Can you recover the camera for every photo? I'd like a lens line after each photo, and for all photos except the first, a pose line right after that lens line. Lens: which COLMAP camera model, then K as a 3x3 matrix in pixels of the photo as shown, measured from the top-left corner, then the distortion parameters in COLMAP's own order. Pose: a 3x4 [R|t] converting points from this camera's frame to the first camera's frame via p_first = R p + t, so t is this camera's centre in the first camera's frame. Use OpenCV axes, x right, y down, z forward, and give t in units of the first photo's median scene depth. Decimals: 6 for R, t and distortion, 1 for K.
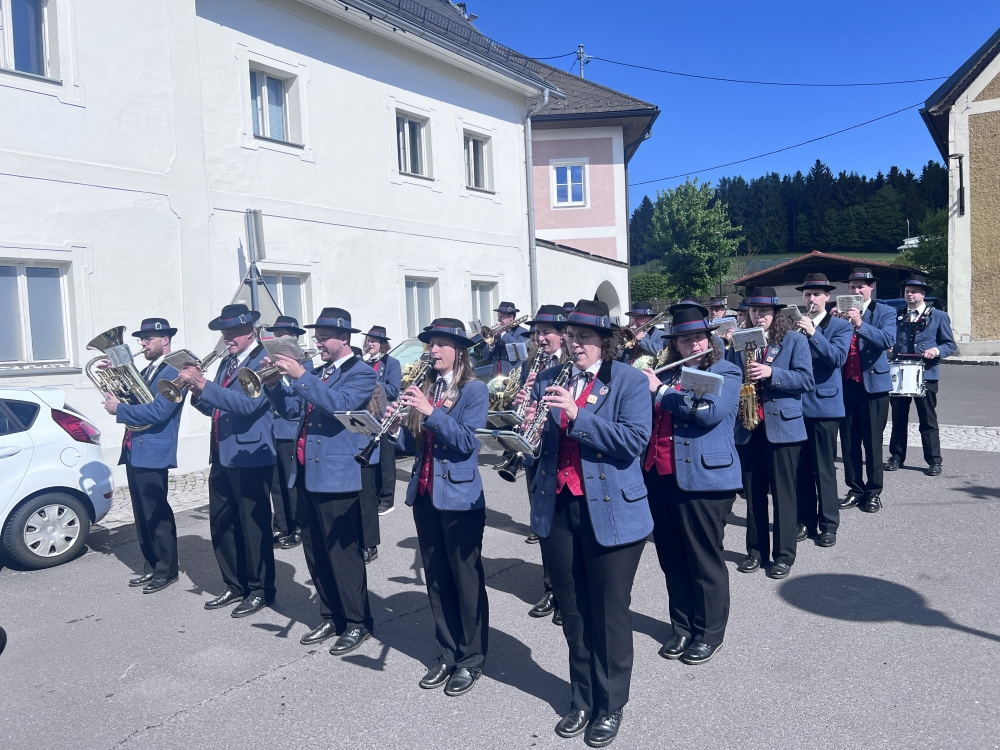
lens RADIAL K [[747.7, 0, 500.0], [0, 747.7, 375.0], [0, 0, 1]] dist [0.103260, -0.130066]
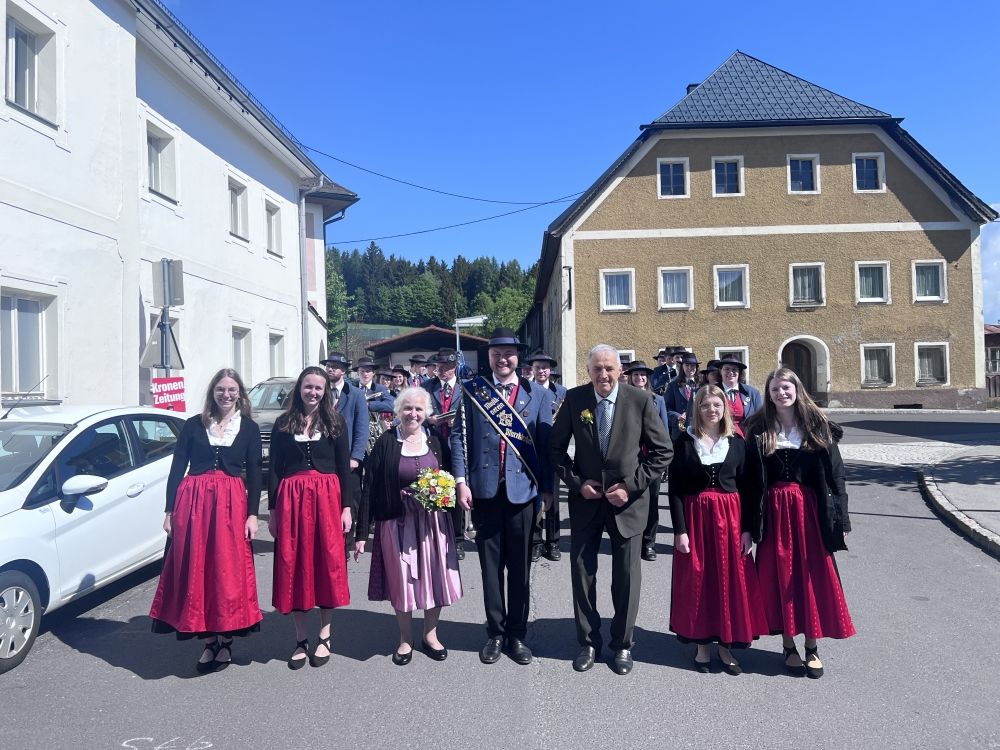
lens RADIAL K [[747.7, 0, 500.0], [0, 747.7, 375.0], [0, 0, 1]] dist [0.103260, -0.130066]
pose [[0.834981, 0.030897, 0.549411, -0.262531], [0.014881, 0.996789, -0.078673, 0.019555], [-0.550077, 0.073866, 0.831841, -0.074654]]
